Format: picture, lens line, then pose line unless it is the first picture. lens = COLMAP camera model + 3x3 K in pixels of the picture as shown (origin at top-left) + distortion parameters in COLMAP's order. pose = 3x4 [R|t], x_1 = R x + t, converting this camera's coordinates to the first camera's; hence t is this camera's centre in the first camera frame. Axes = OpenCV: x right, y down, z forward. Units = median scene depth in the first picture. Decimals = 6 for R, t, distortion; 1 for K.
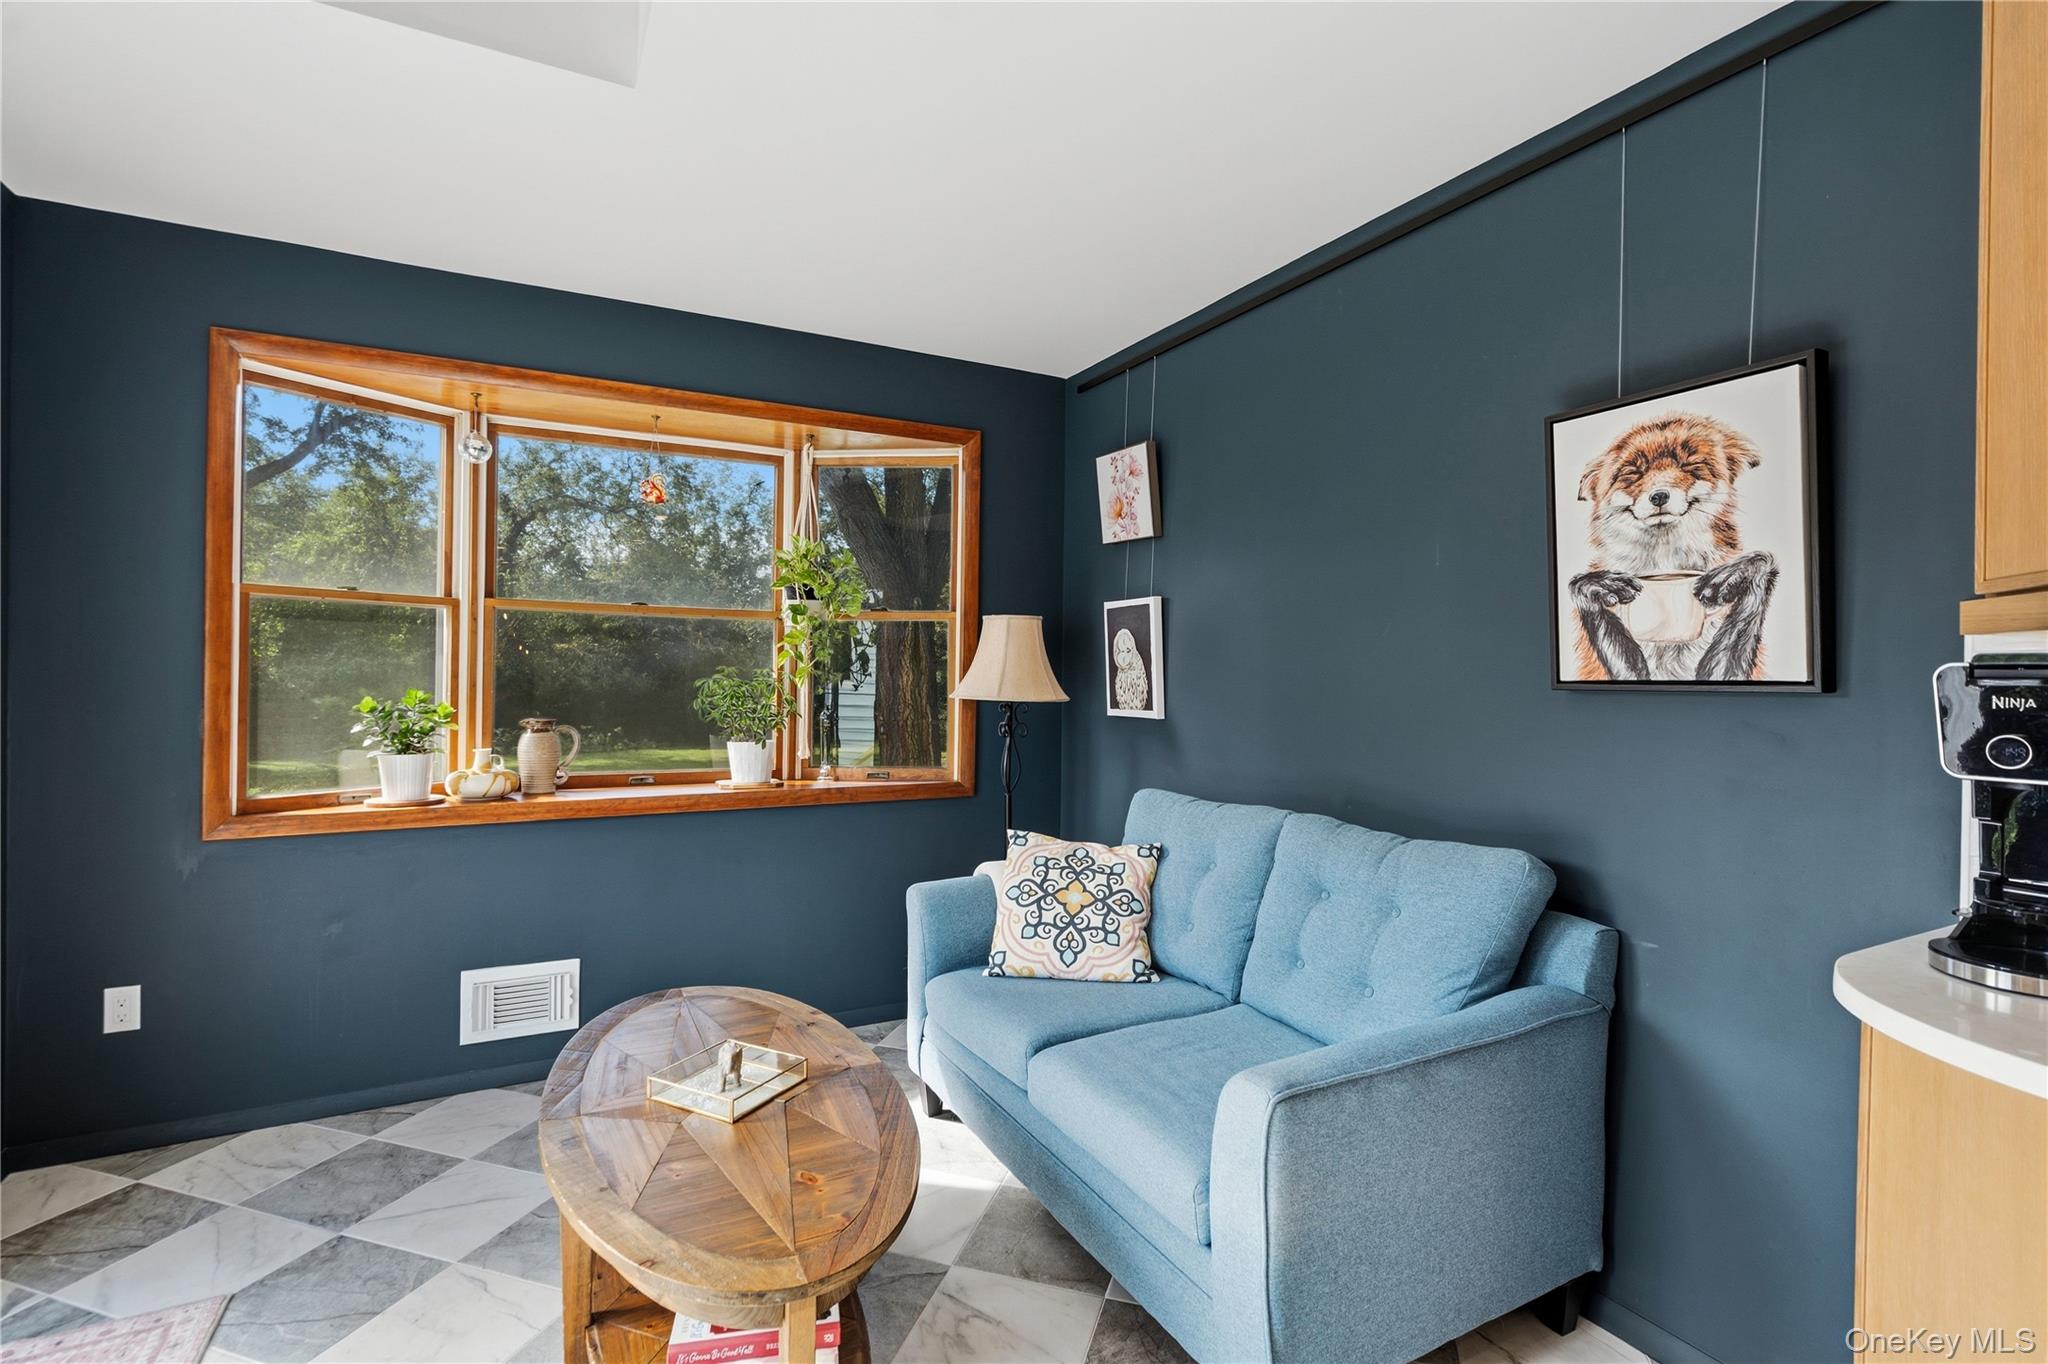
lens RADIAL K [[933.1, 0, 1016.2], [0, 933.1, 675.8], [0, 0, 1]] dist [-0.000169, 0.001753]
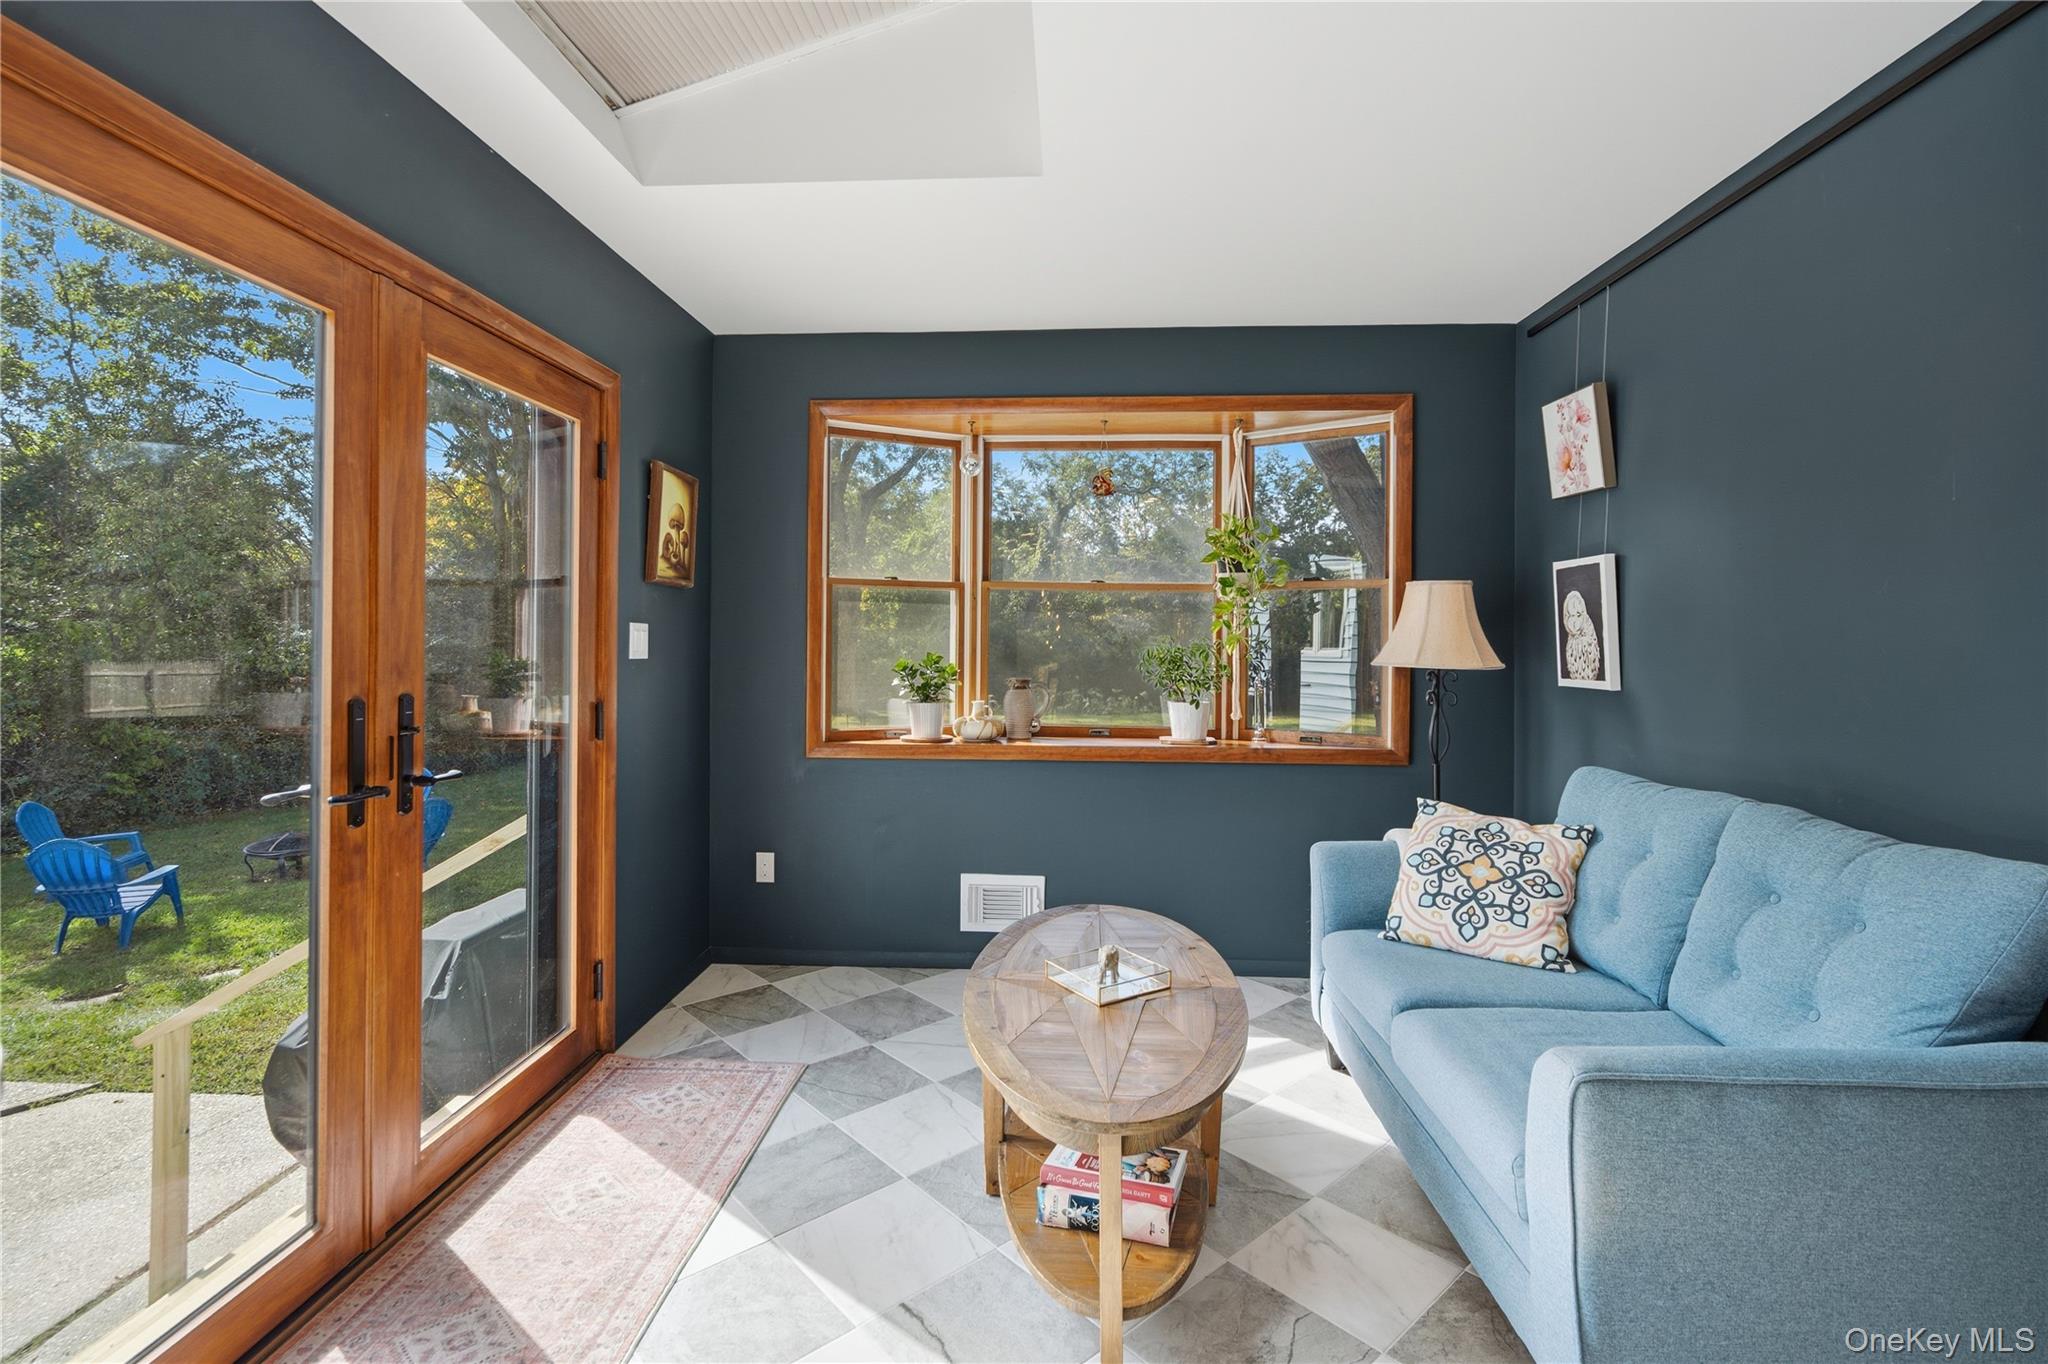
lens RADIAL K [[934.5, 0, 1034.7], [0, 934.5, 637.3], [0, 0, 1]] dist [0.001284, 0.000821]
pose [[0.865083, -0.004310, -0.501610, 0.169018], [0.000891, 0.999975, -0.007056, 0.001689], [0.501627, 0.005658, 0.865065, -0.076620]]
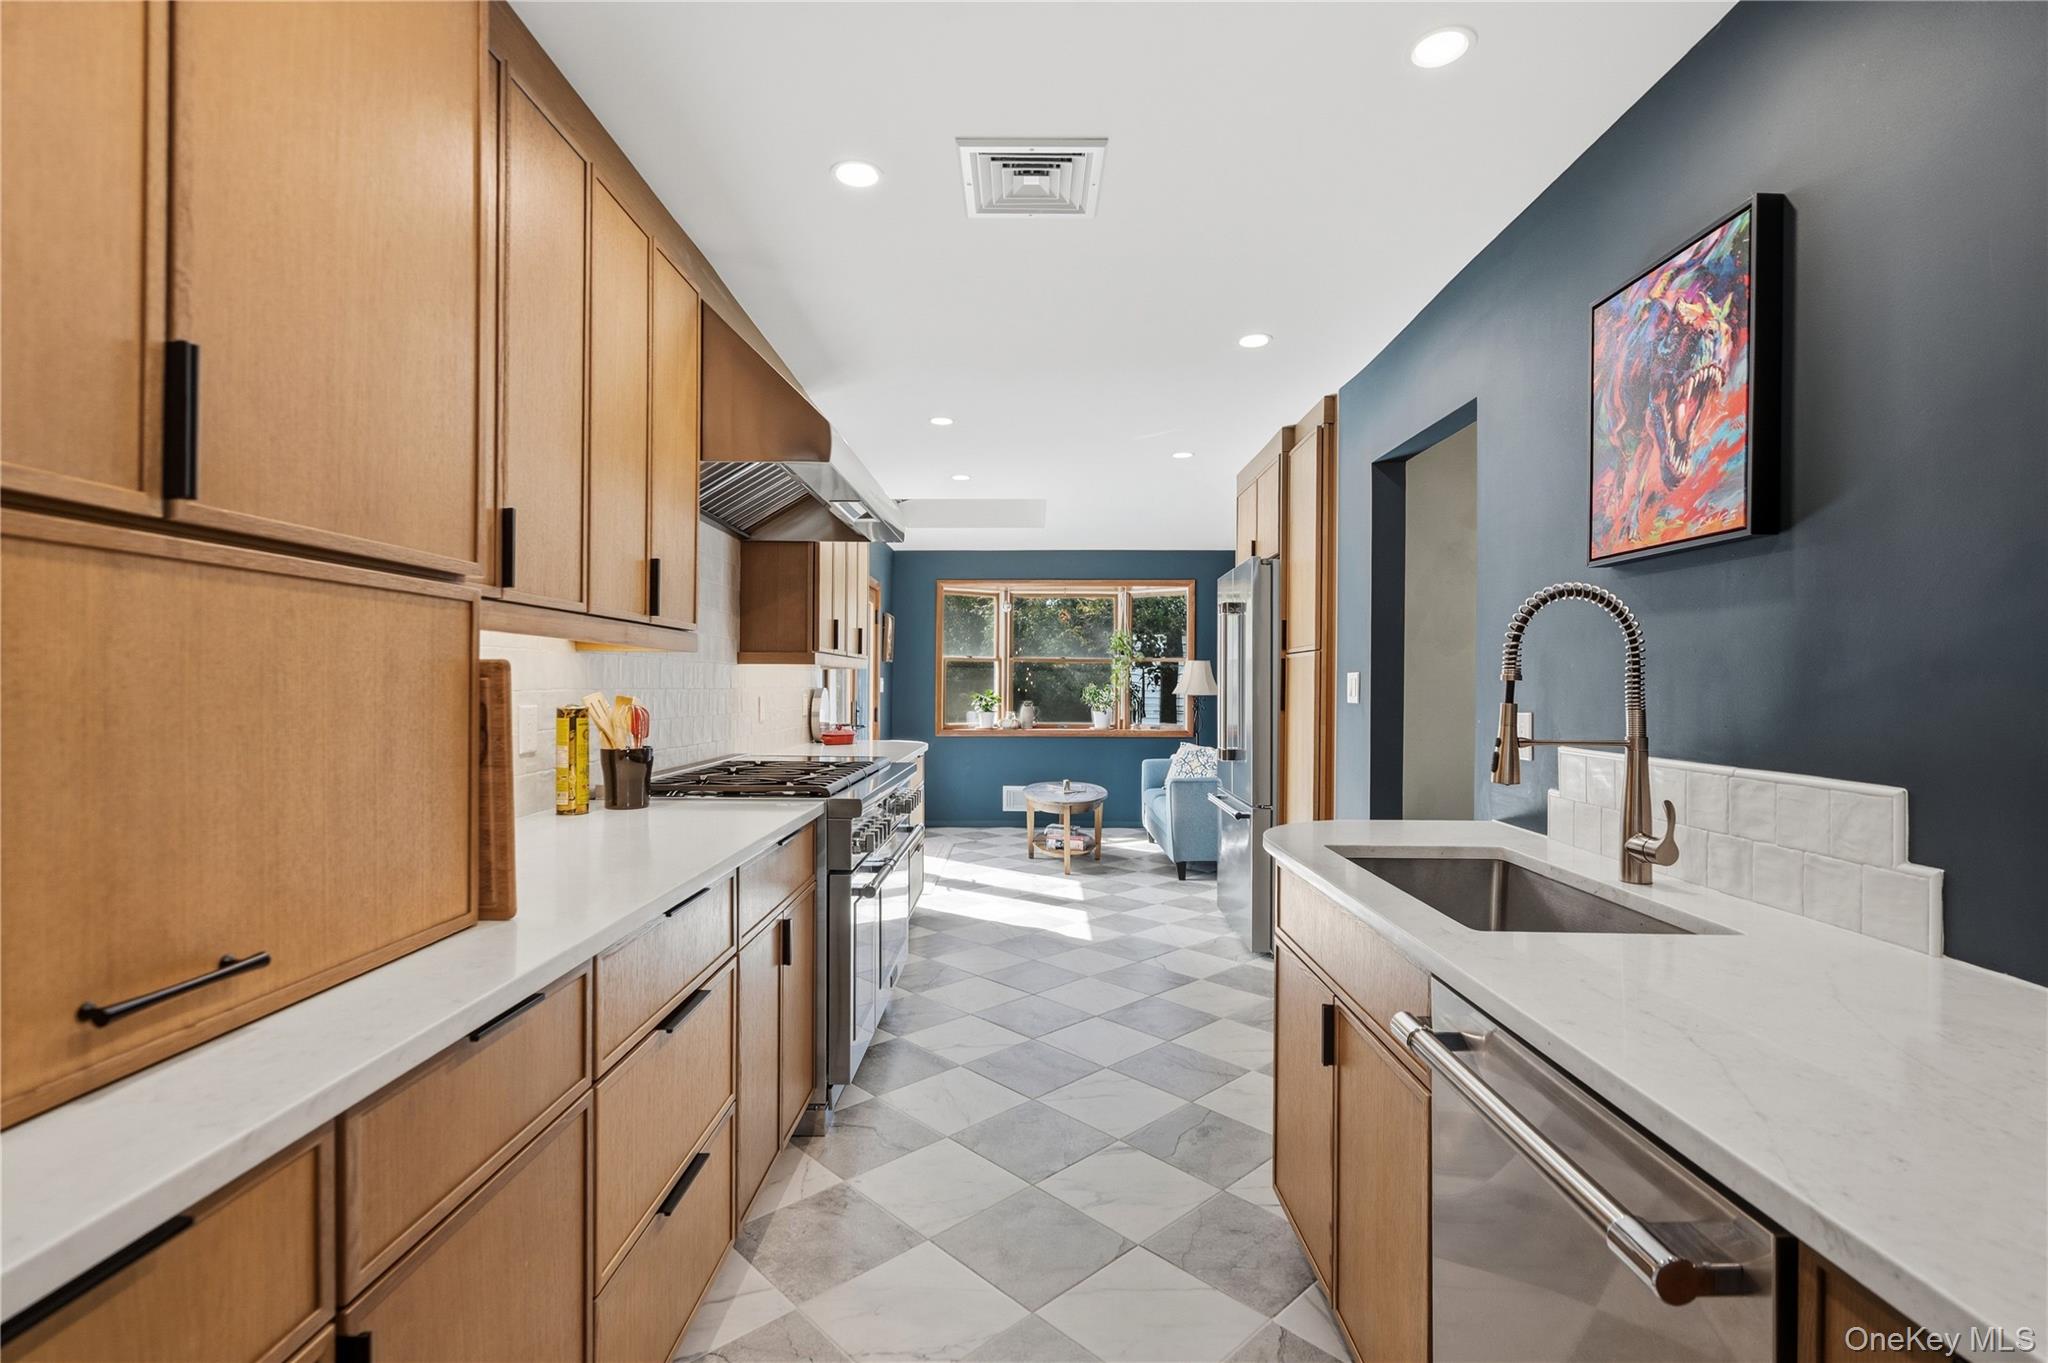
lens RADIAL K [[933.1, 0, 1016.2], [0, 933.1, 675.3], [0, 0, 1]] dist [-0.000169, 0.001753]
pose [[0.876350, -0.013200, -0.481493, 1.059393], [0.004076, 0.999792, -0.019990, 0.031009], [0.481657, 0.015556, 0.876222, -1.919561]]
